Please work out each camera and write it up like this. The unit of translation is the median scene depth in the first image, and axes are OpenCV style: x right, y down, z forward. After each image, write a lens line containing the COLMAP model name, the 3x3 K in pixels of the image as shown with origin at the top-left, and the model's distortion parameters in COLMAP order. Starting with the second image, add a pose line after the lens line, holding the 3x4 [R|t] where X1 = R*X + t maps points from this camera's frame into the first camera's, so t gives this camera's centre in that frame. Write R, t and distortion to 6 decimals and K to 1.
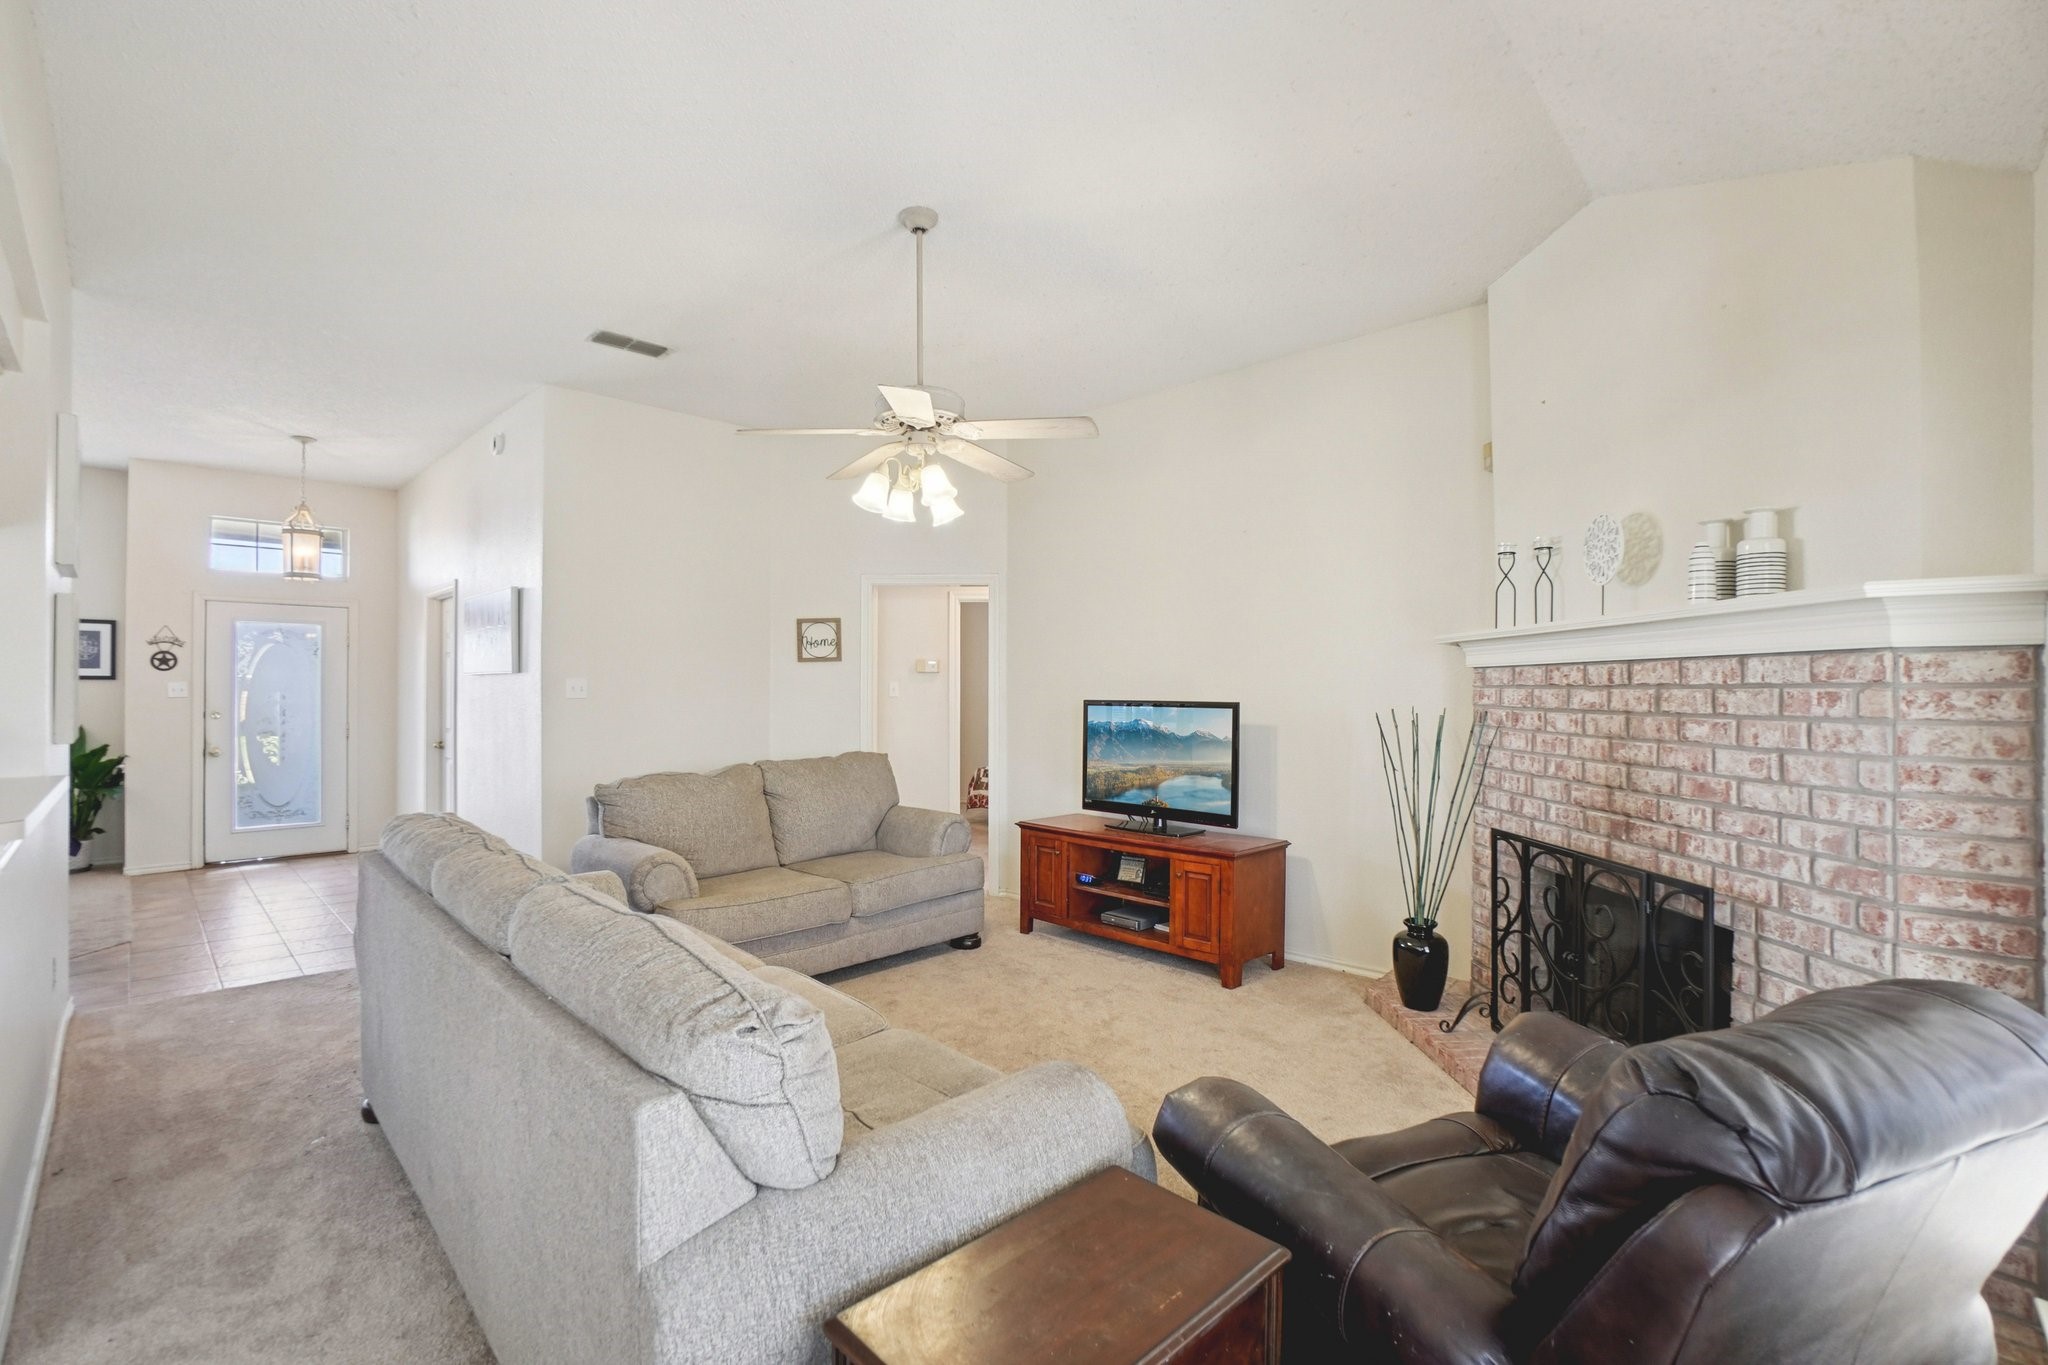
lens RADIAL K [[901.3, 0, 1007.6], [0, 901.3, 678.4], [0, 0, 1]] dist [-0.059074, 0.020888]
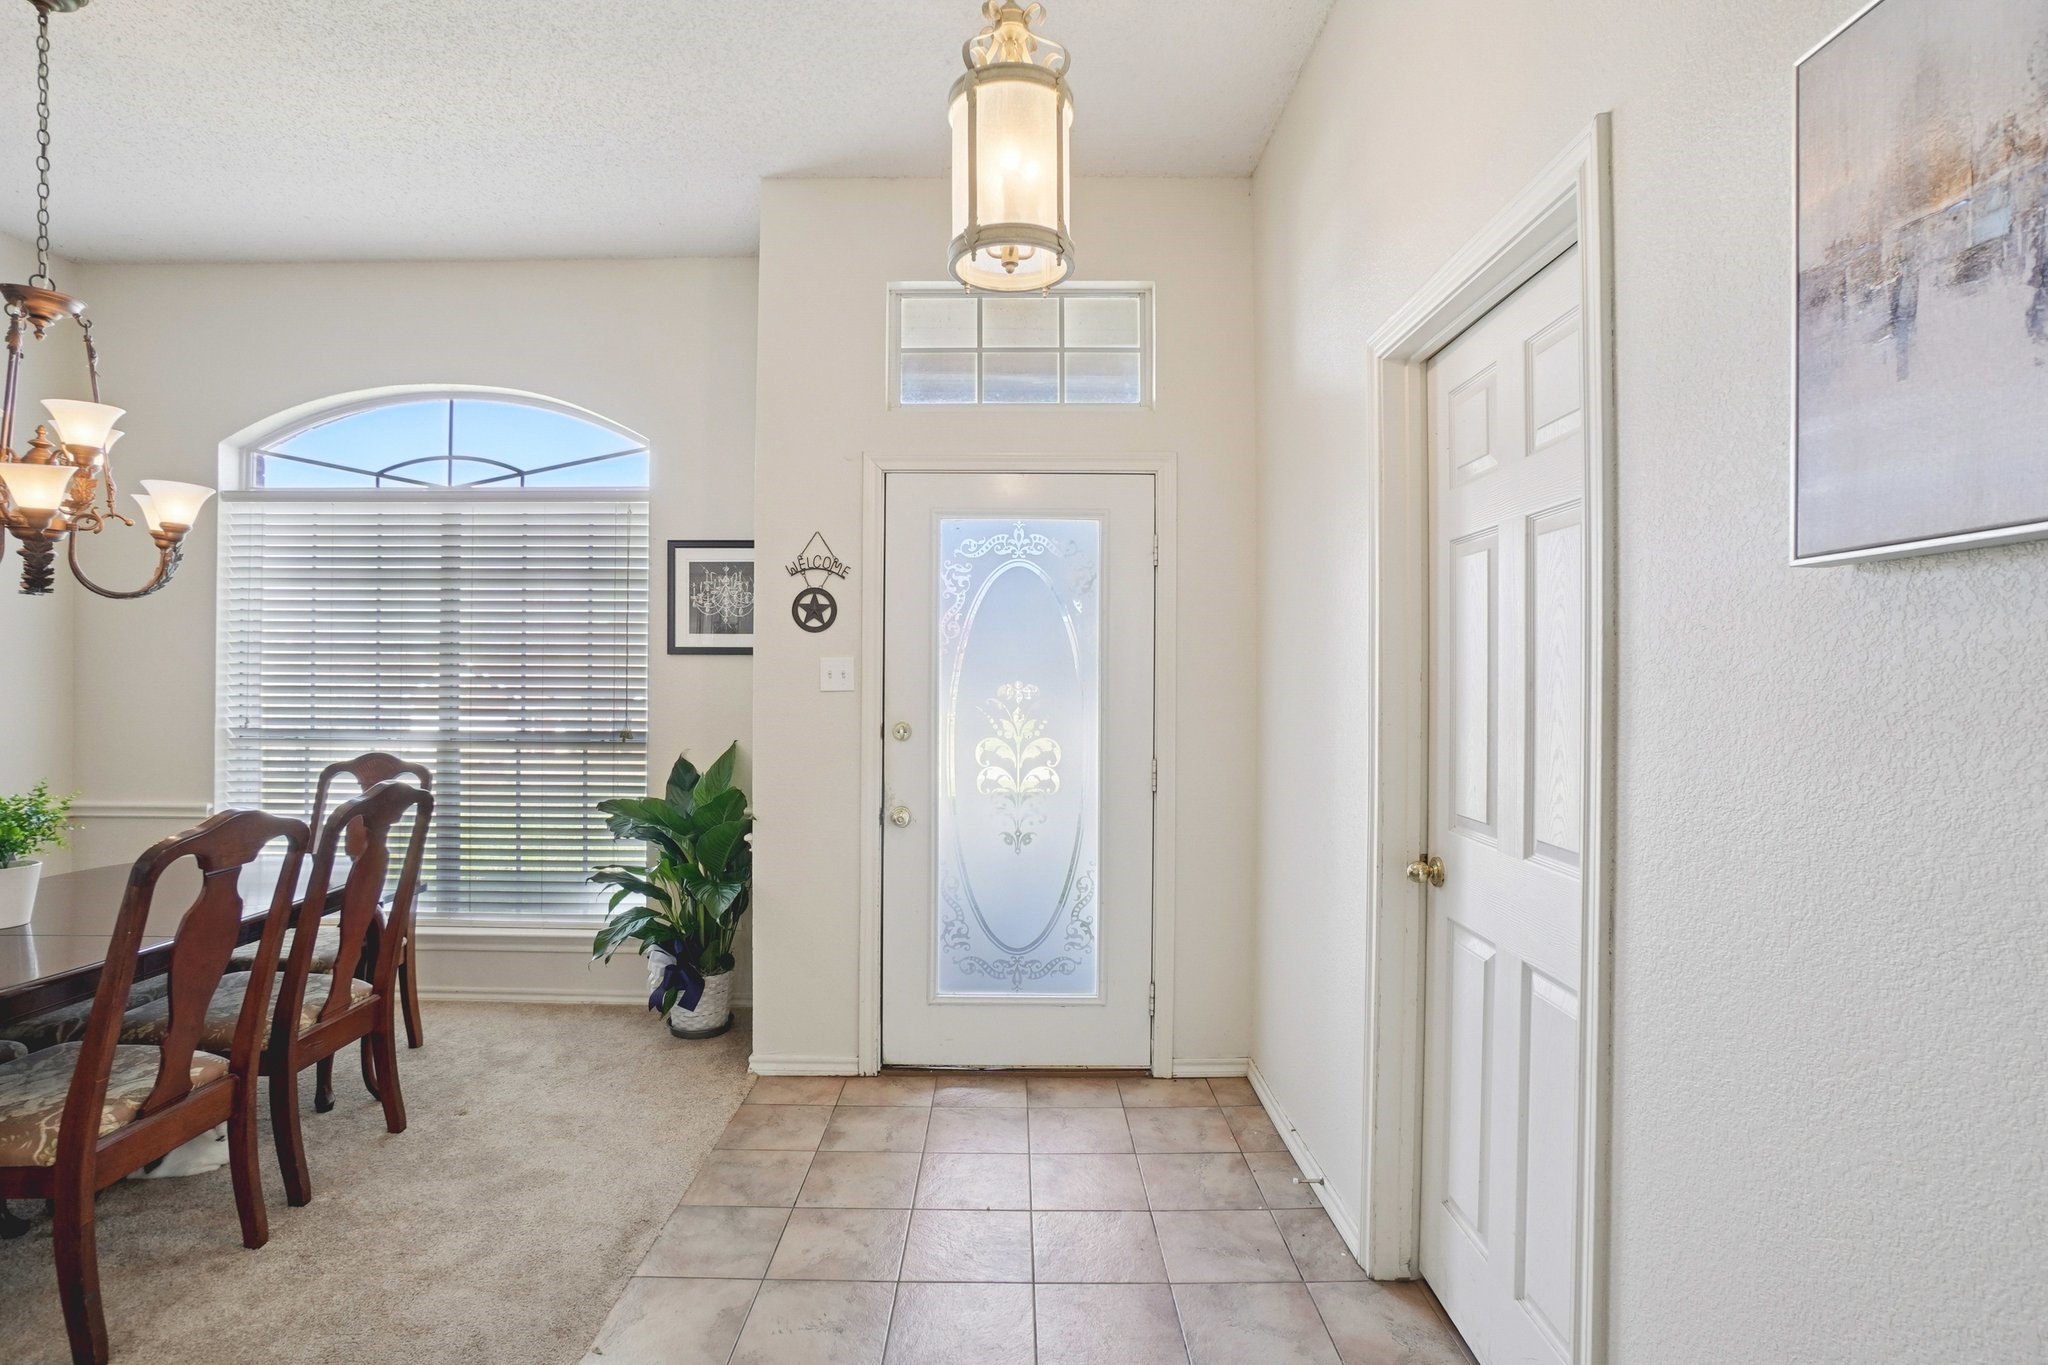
lens RADIAL K [[976.1, 0, 1009.2], [0, 976.1, 674.6], [0, 0, 1]] dist [-0.056379, 0.023562]
pose [[0.699991, 0.000102, -0.714151, -1.116752], [0.002616, 0.999993, 0.002707, 0.025615], [0.714147, -0.003763, 0.699986, 1.486877]]
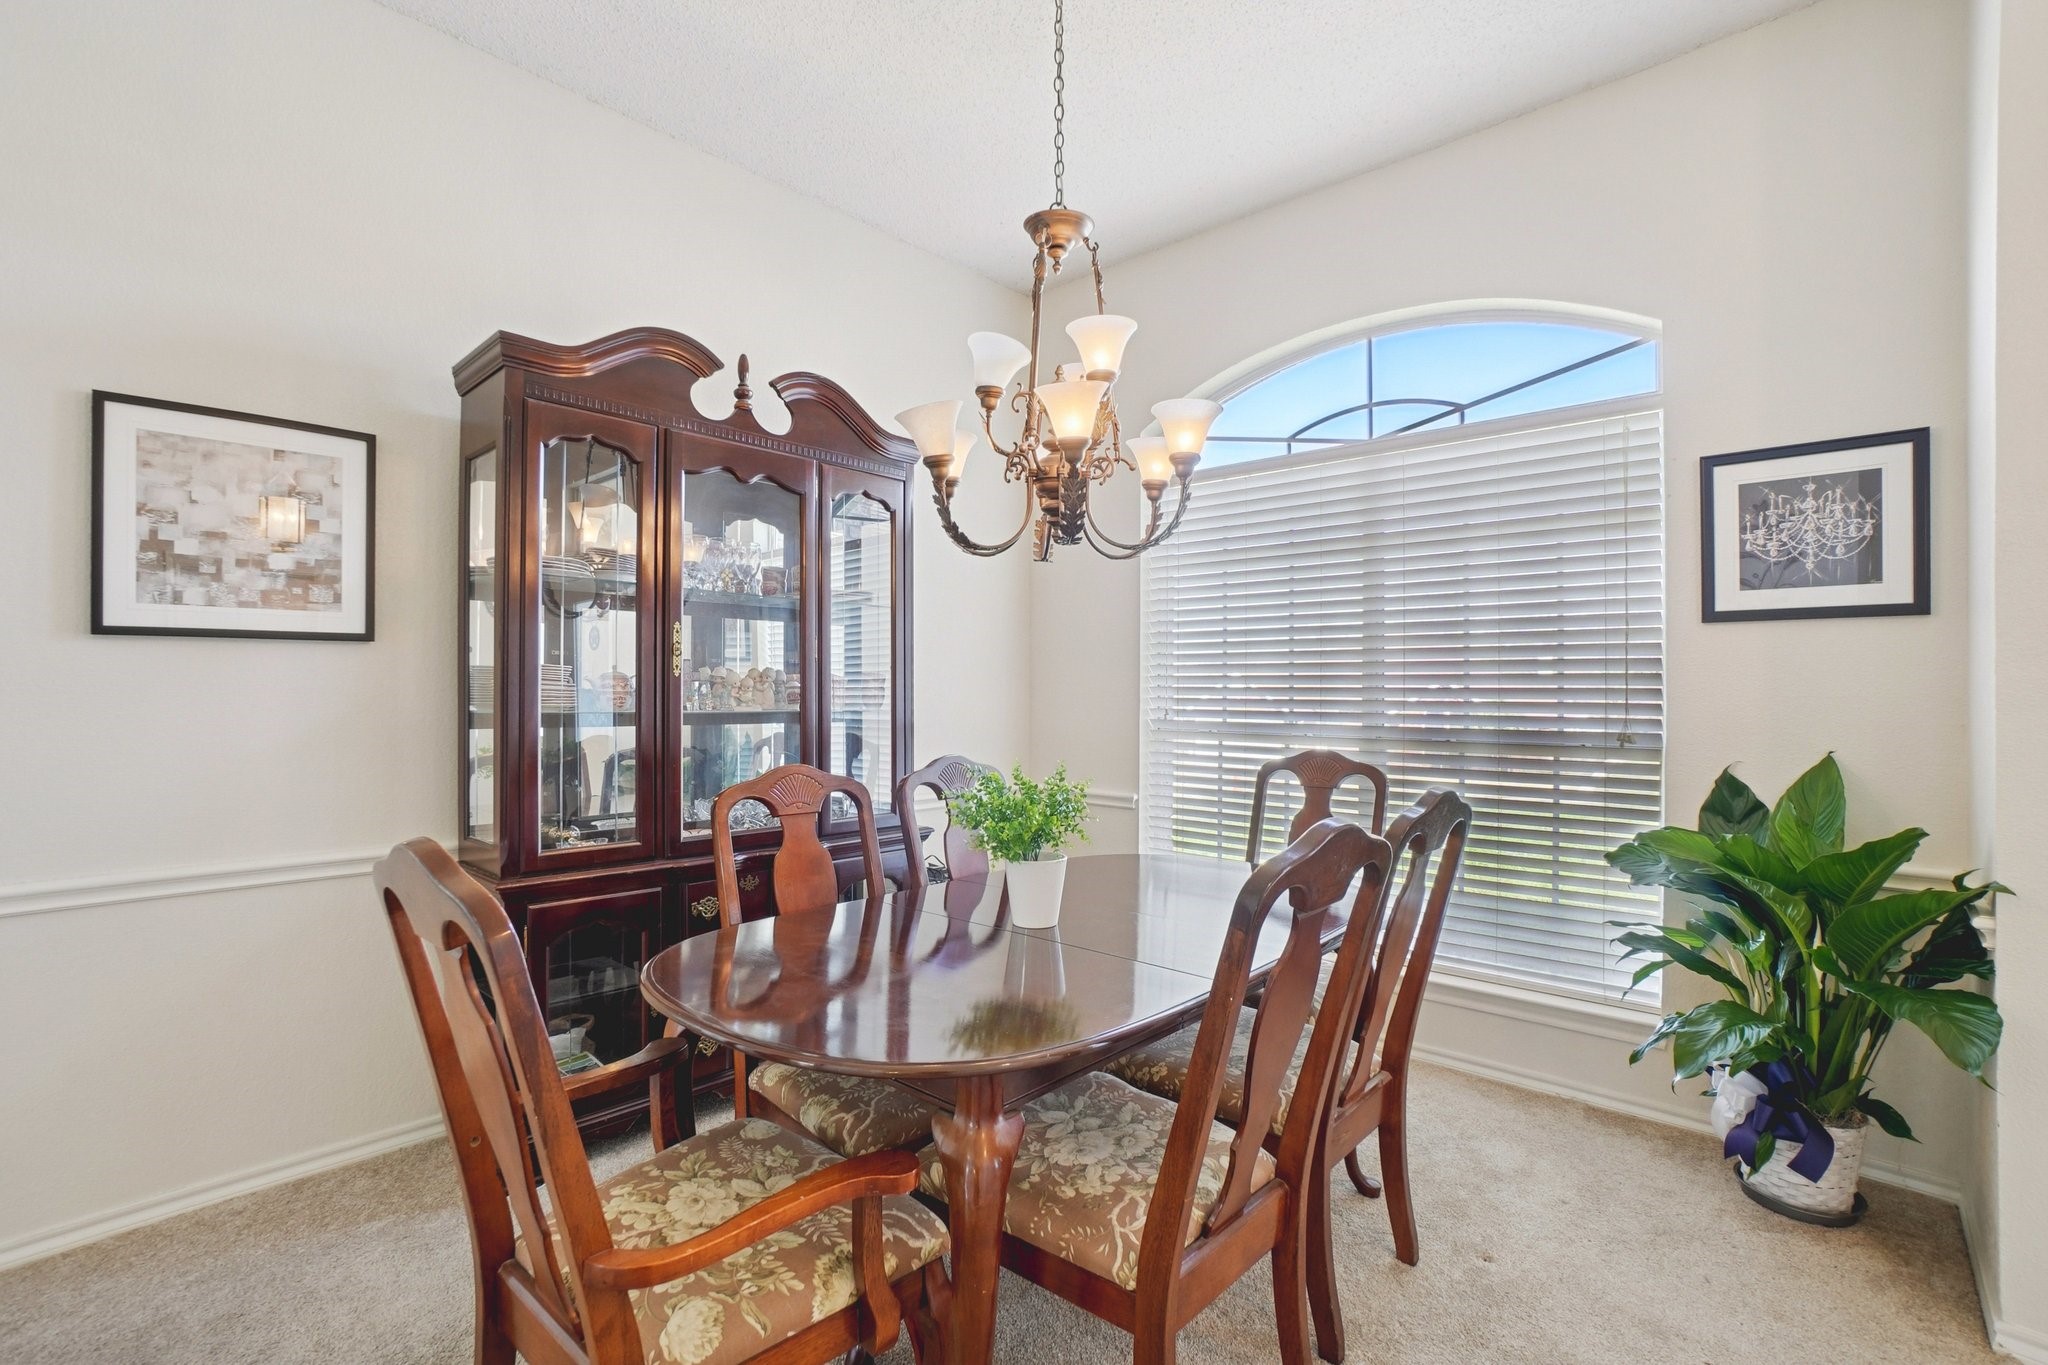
lens RADIAL K [[945.3, 0, 1011.3], [0, 945.3, 682.4], [0, 0, 1]] dist [-0.056999, 0.025732]
pose [[0.029497, -0.007457, -0.999537, -1.519209], [0.006513, 0.999952, -0.007268, 0.057001], [0.999544, -0.006295, 0.029544, 1.408749]]
